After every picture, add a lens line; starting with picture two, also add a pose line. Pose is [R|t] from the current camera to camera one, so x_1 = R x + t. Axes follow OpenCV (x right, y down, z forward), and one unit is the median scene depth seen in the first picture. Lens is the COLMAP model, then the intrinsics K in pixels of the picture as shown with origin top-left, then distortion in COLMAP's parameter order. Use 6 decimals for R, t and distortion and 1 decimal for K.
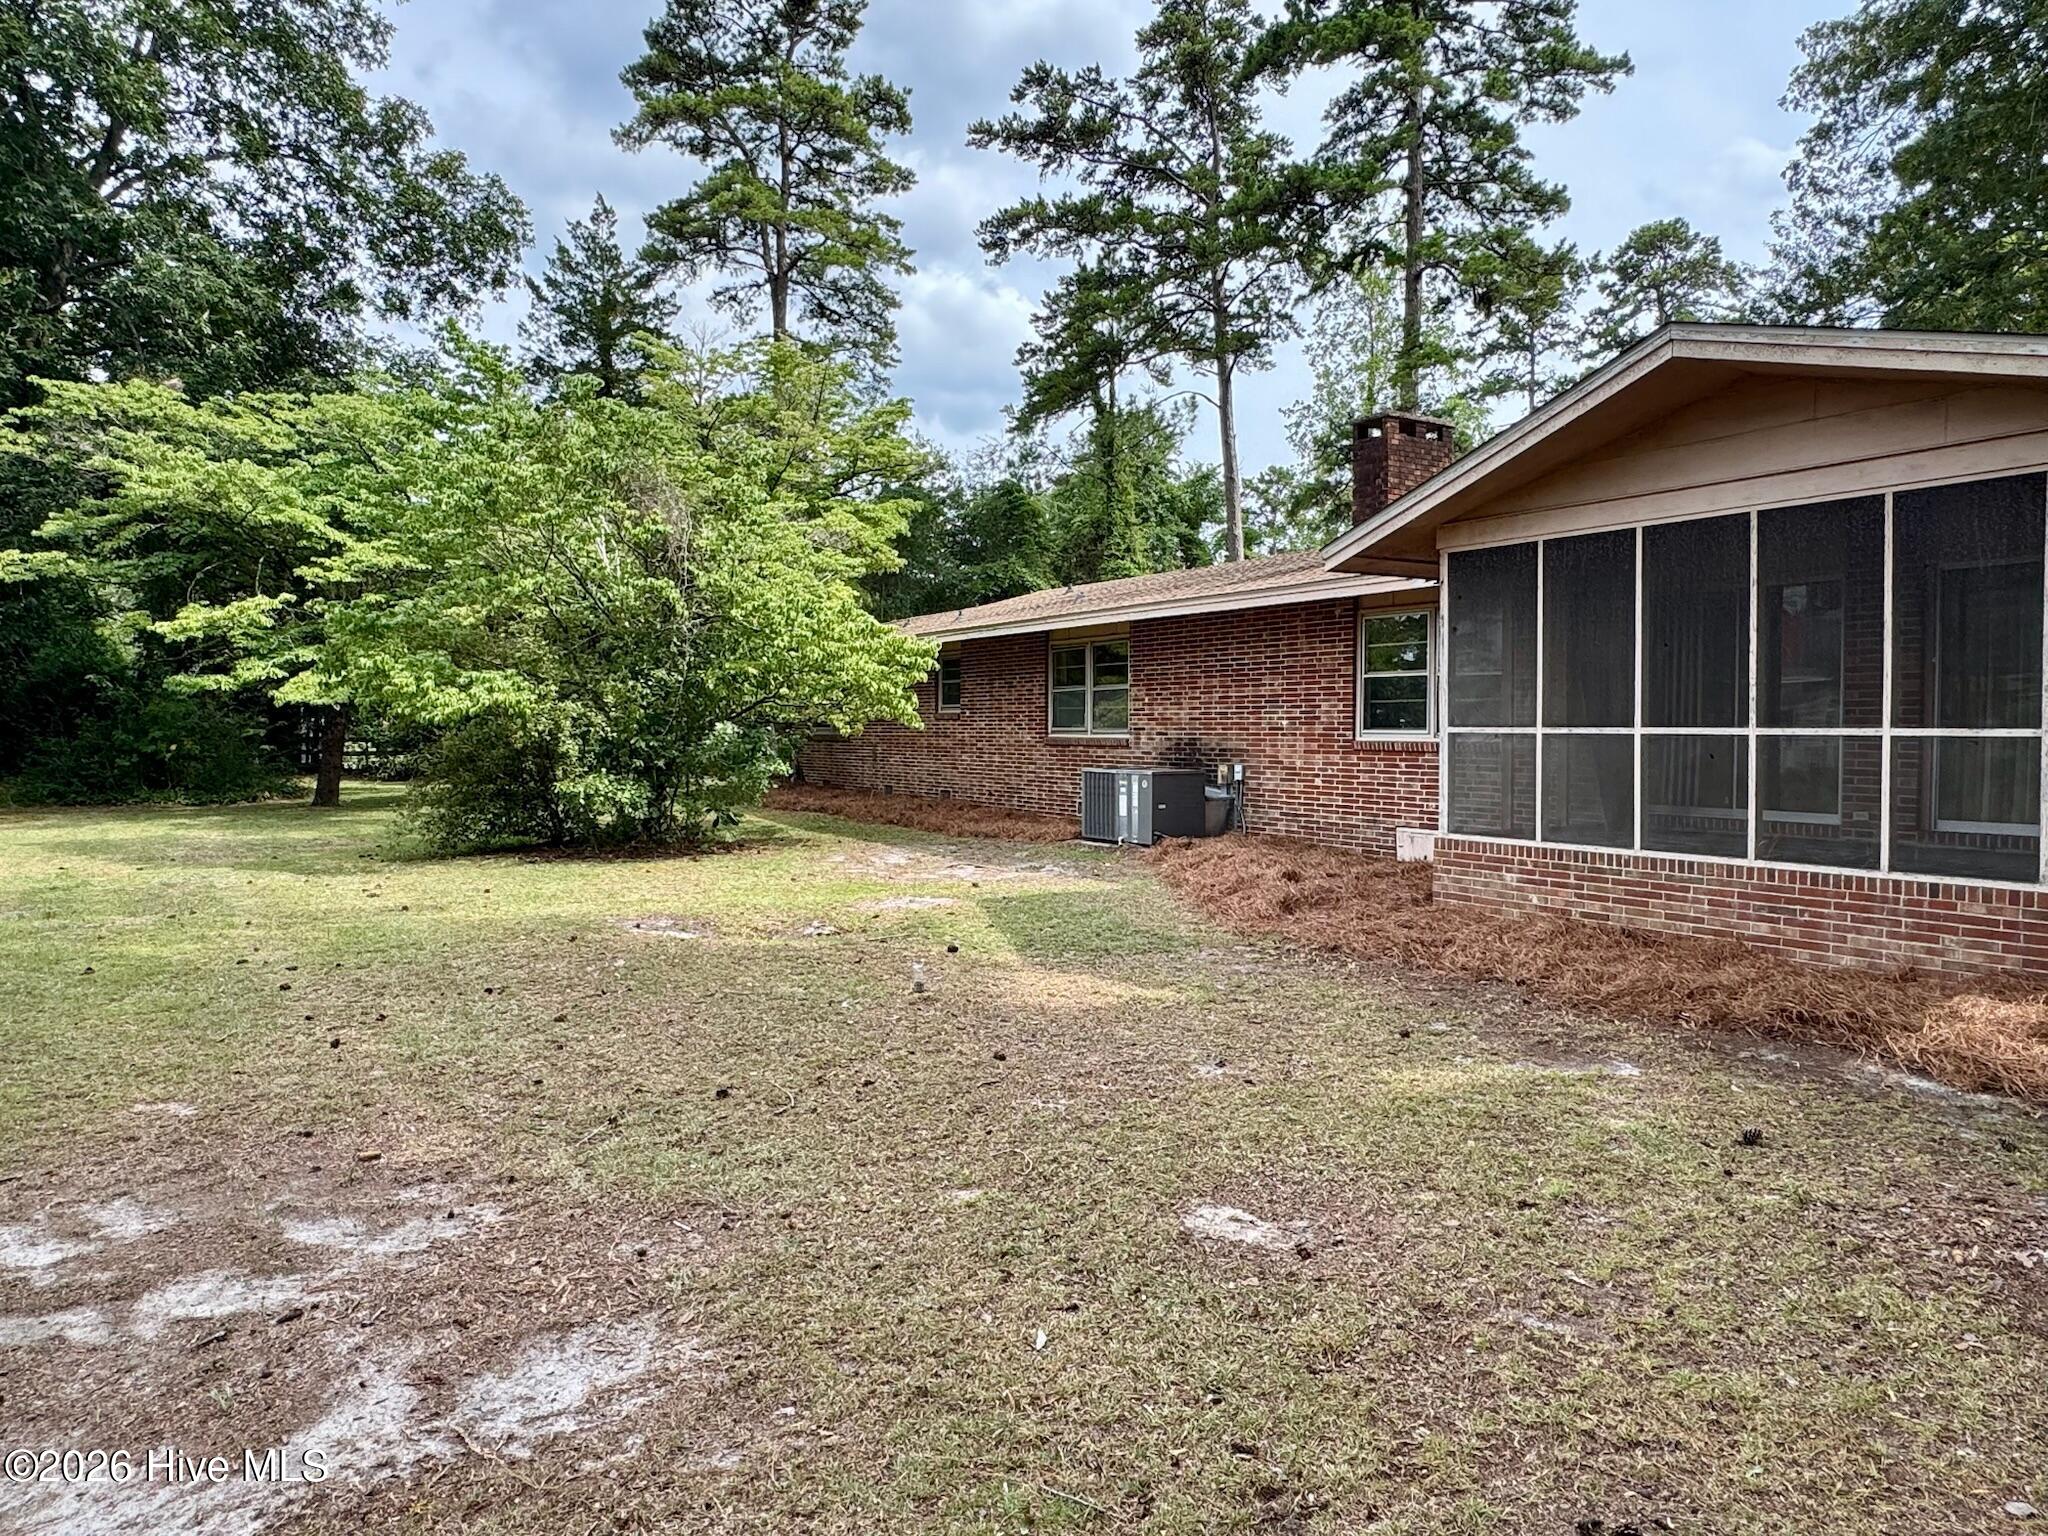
lens RADIAL K [[1301.6, 0, 1025.8], [0, 1301.6, 760.8], [0, 0, 1]] dist [0.009356, 0.001068]
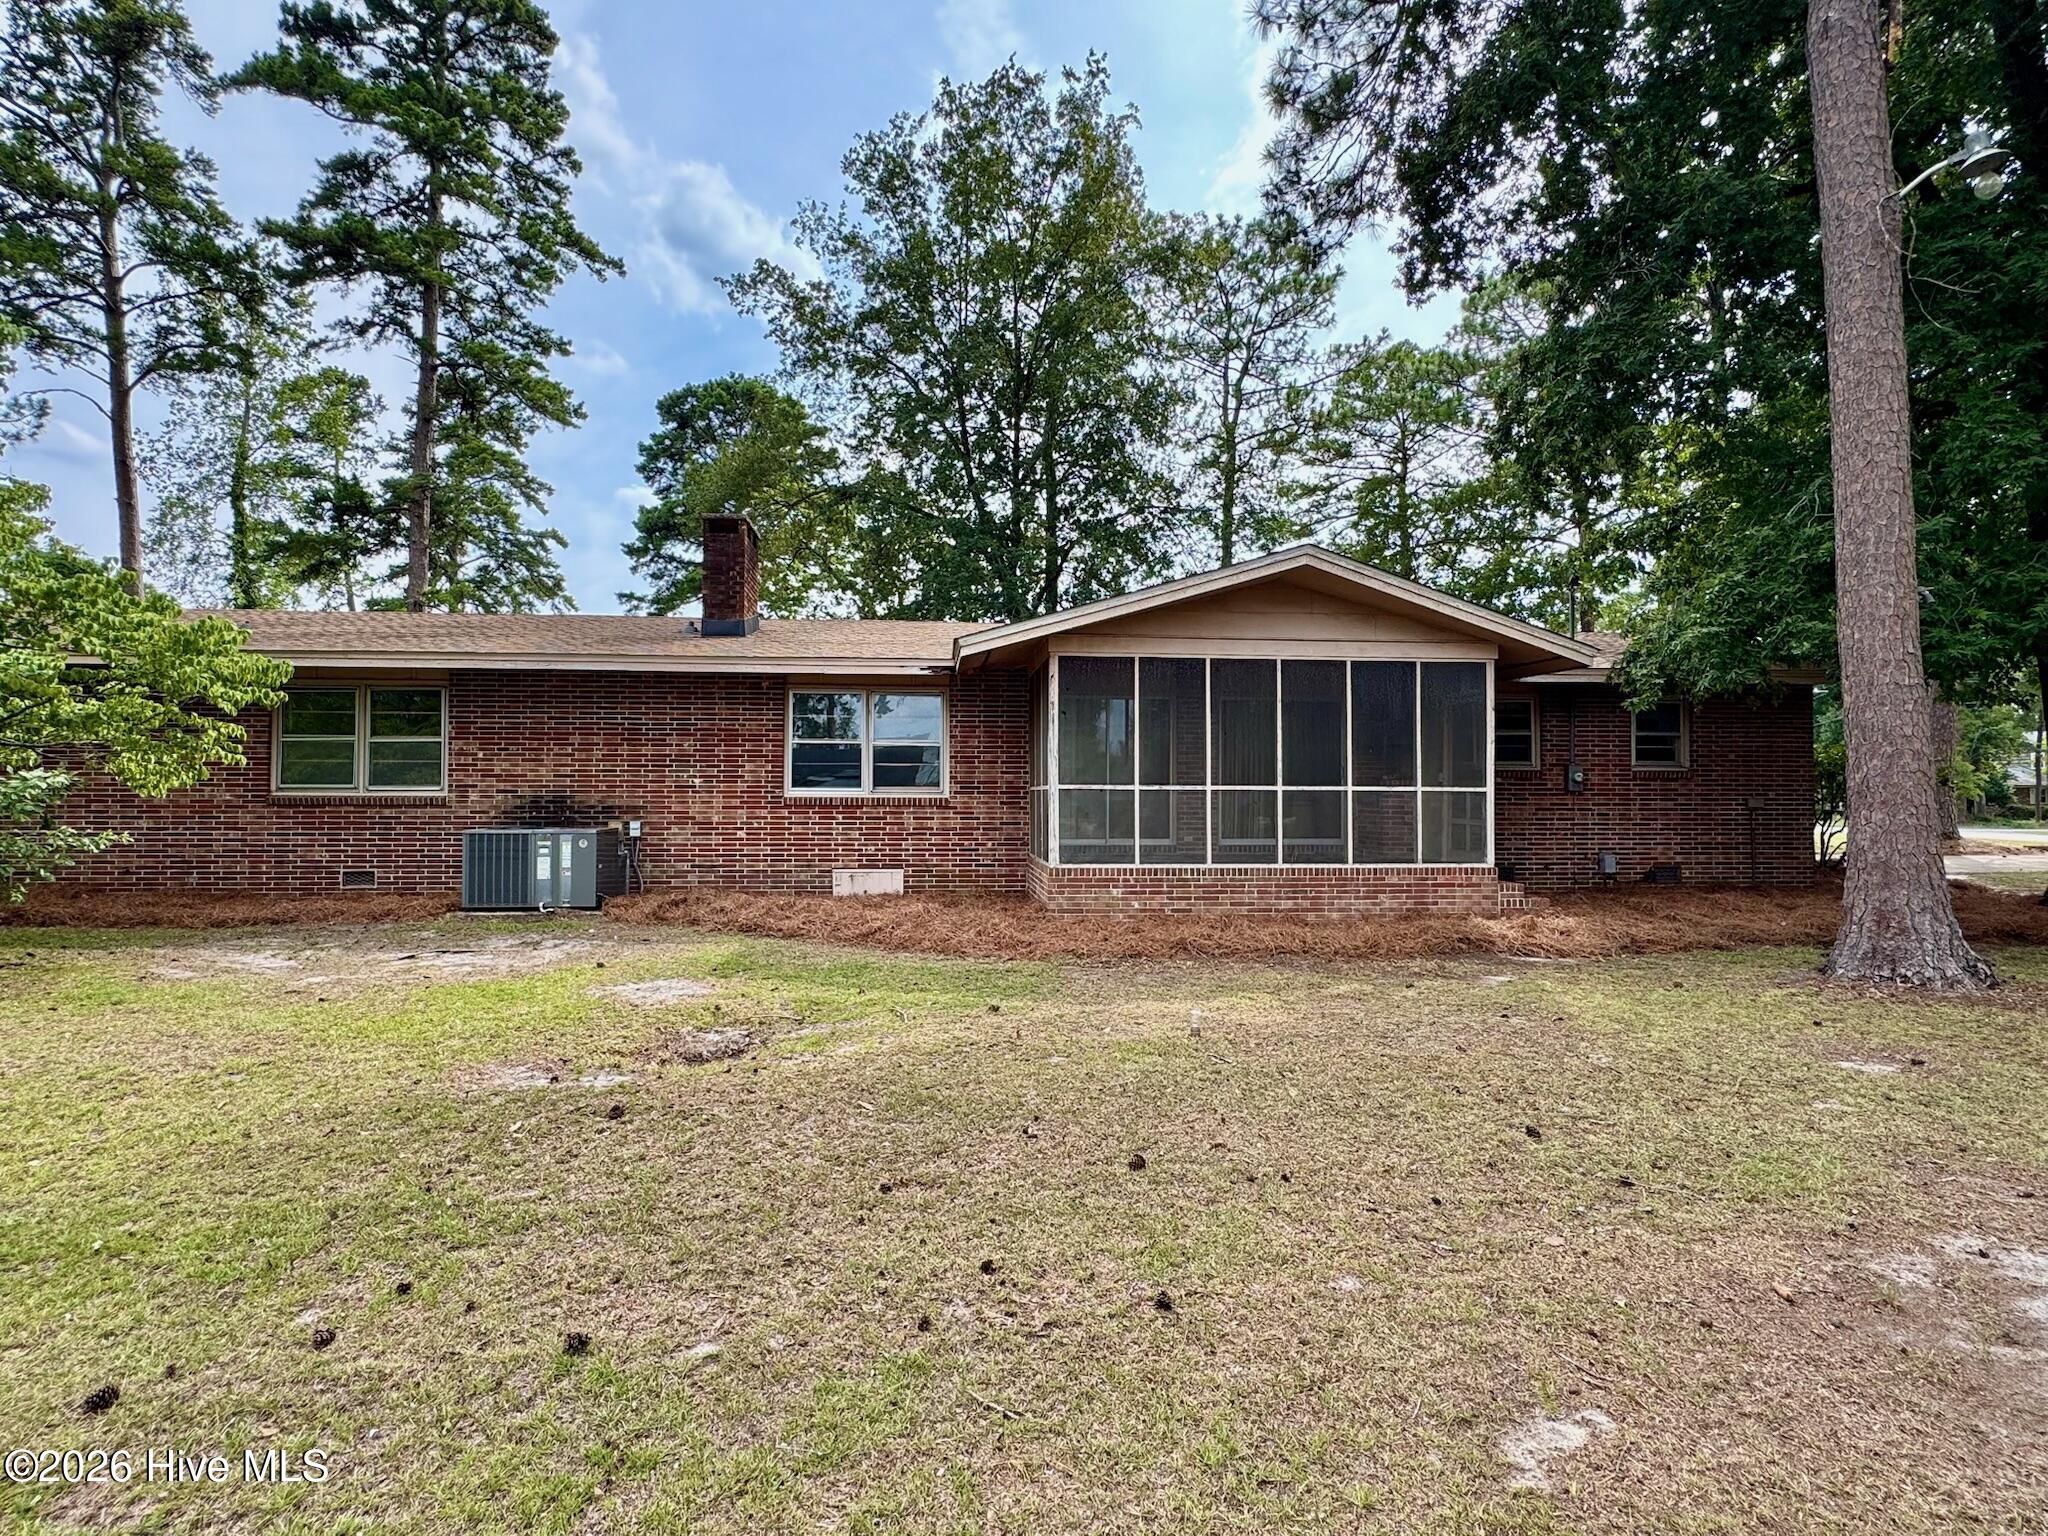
lens RADIAL K [[1031.9, 0, 1025.7], [0, 1031.9, 775.0], [0, 0, 1]] dist [-0.000958, -0.000309]
pose [[0.473112, 0.014040, 0.880891, -0.454267], [0.020131, 0.999440, -0.026741, -0.006225], [-0.880773, 0.030385, 0.472564, 0.380761]]
